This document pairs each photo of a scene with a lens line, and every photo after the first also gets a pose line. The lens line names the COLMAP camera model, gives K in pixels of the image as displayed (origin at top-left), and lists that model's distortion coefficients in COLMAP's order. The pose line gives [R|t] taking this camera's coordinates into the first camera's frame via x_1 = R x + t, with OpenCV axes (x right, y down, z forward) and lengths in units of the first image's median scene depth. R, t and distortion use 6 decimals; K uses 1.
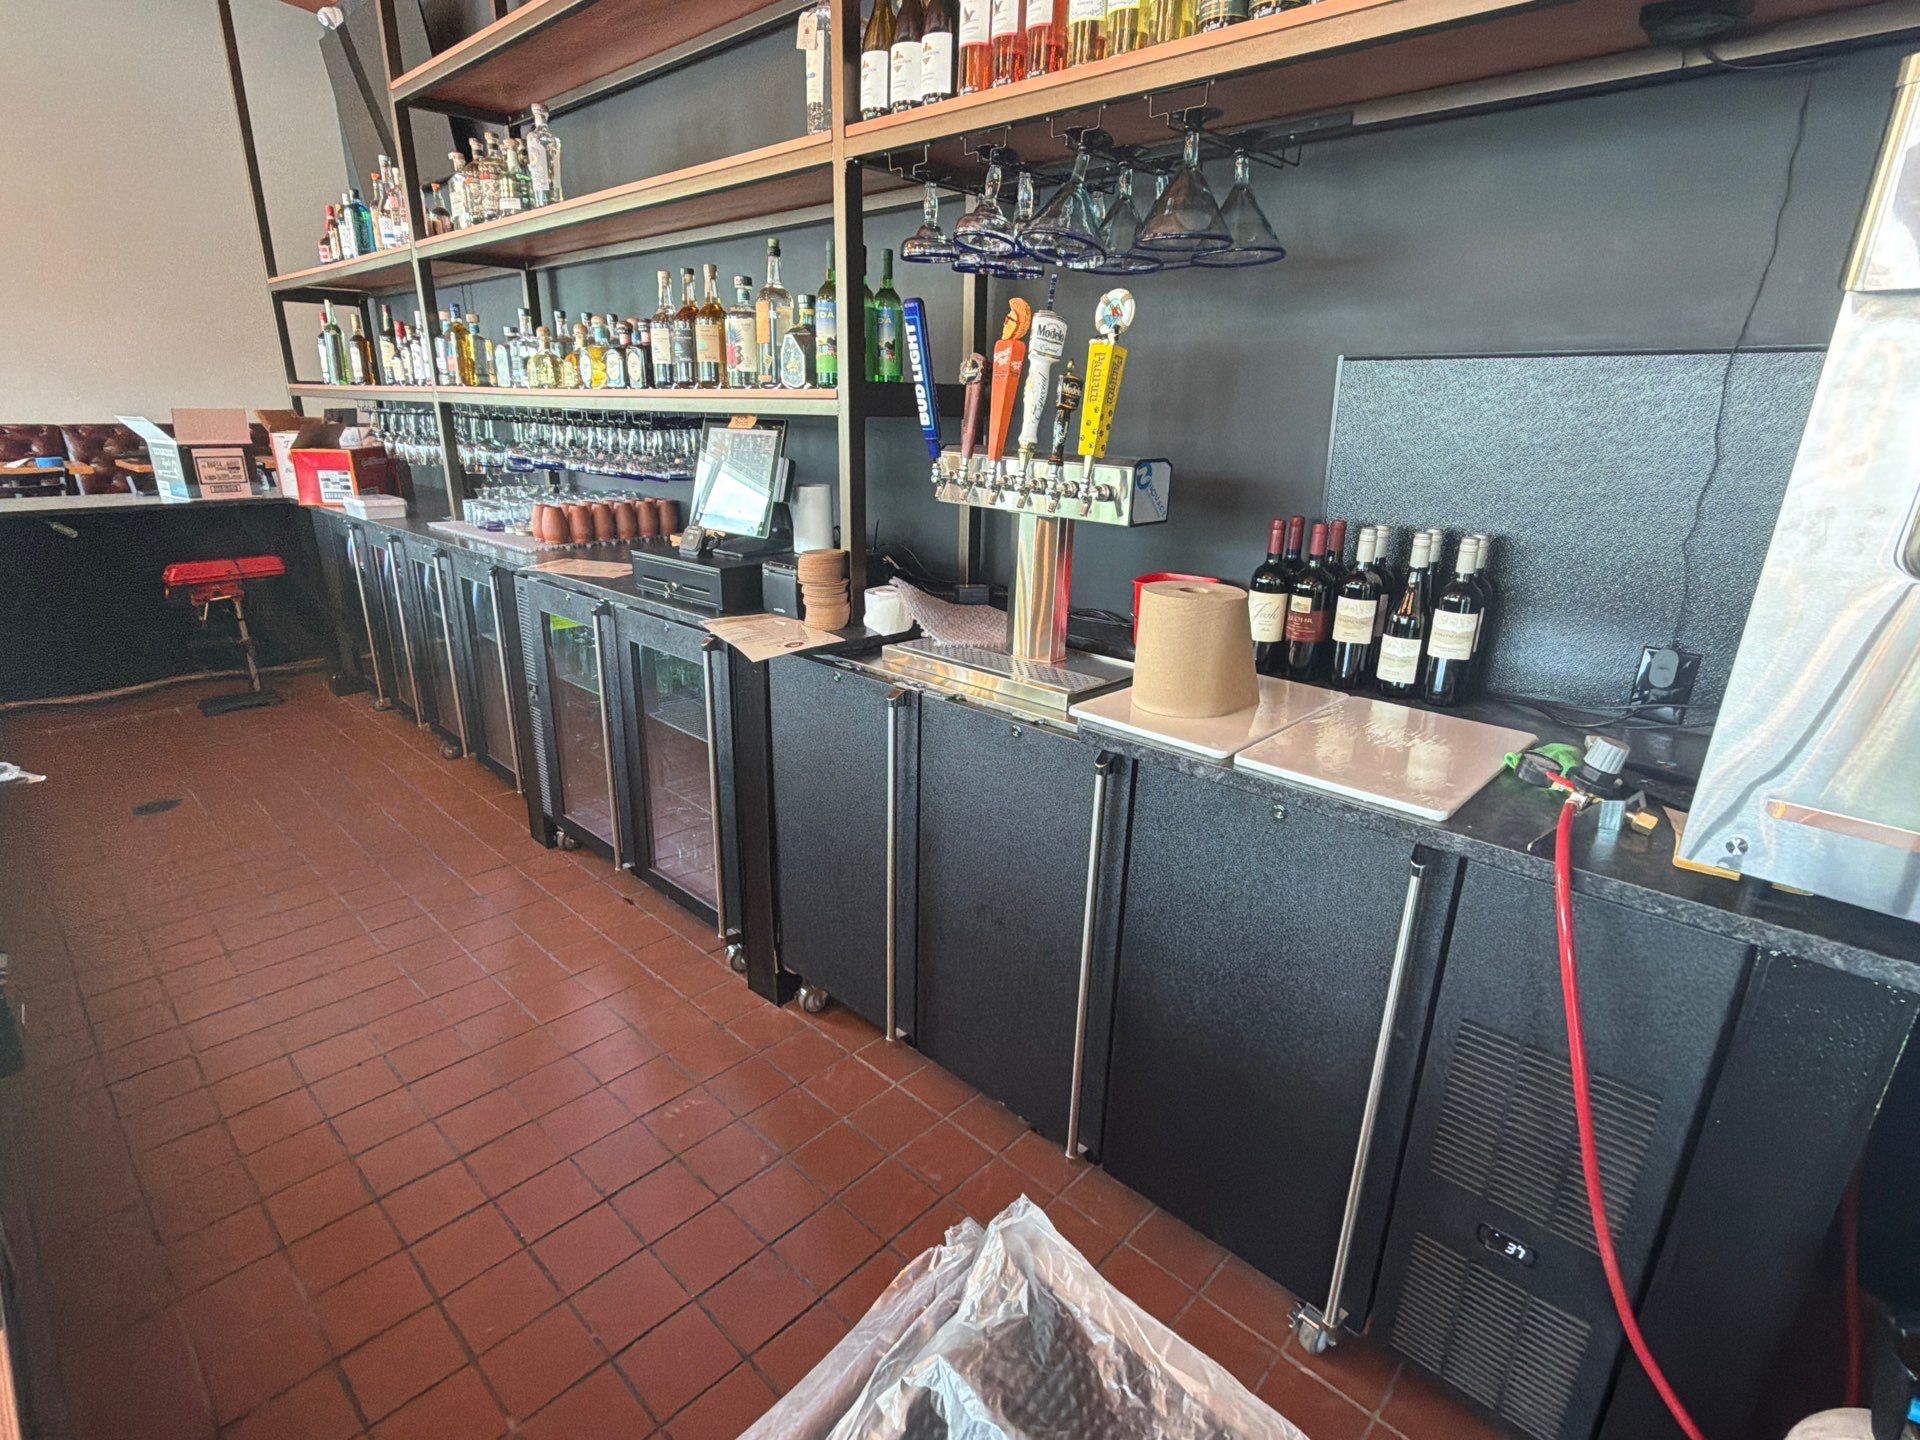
lens RADIAL K [[963.5, 0, 958.9], [0, 963.5, 722.6], [0, 0, 1]] dist [-0.001061, -0.000751]
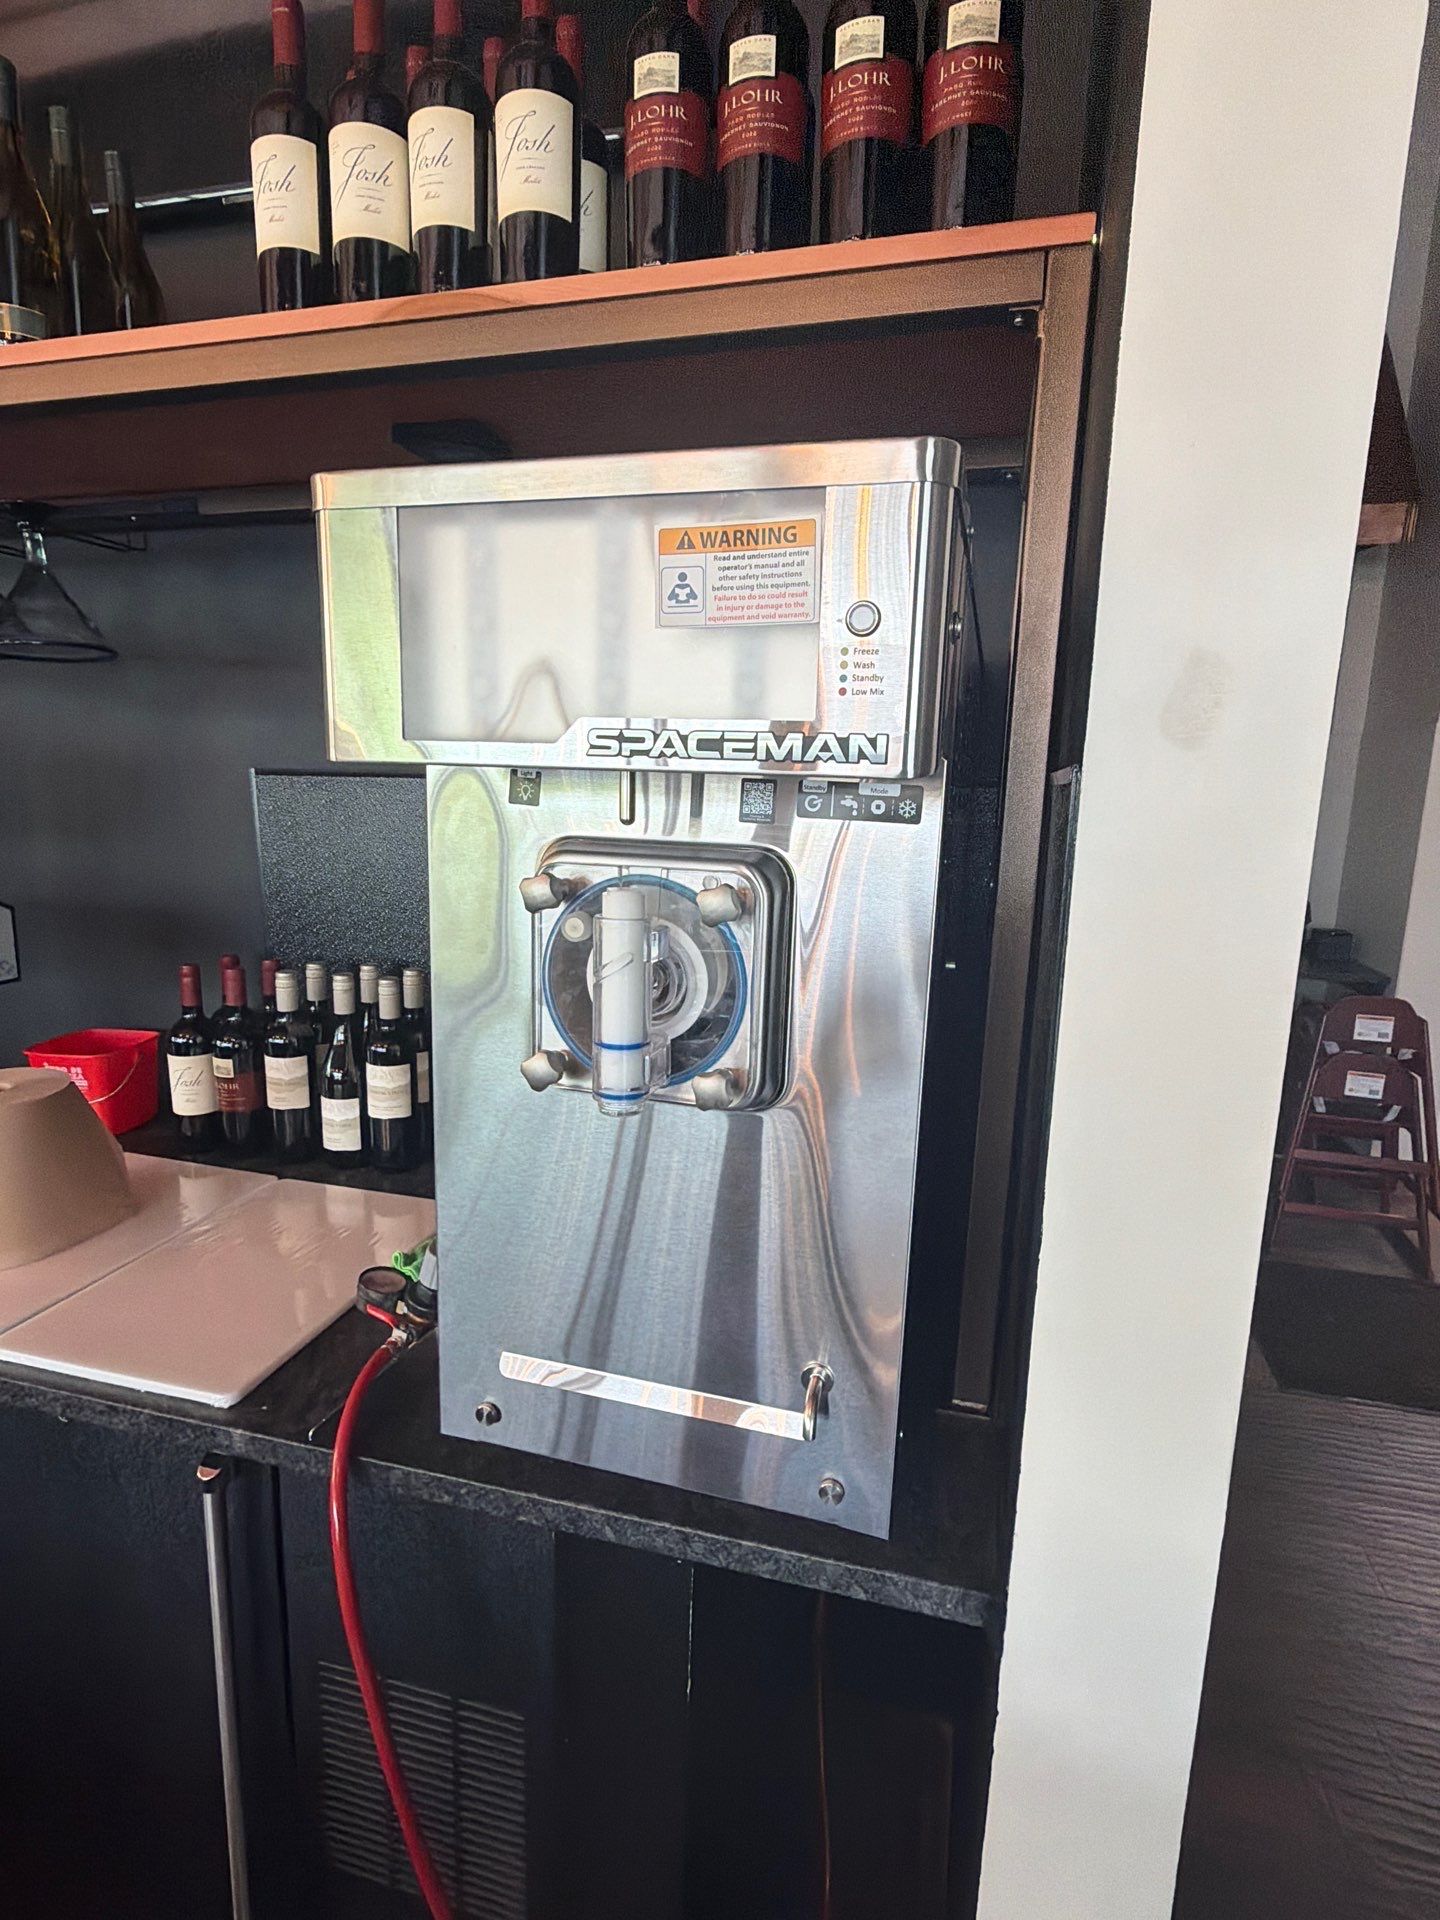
lens RADIAL K [[963.5, 0, 724.1], [0, 963.5, 955.9], [0, 0, 1]] dist [-0.001061, -0.000751]
pose [[0.879848, -0.078833, 0.468671, 0.373283], [0.138678, 0.985816, -0.094526, -0.084667], [-0.454572, 0.148163, 0.878301, 0.089685]]
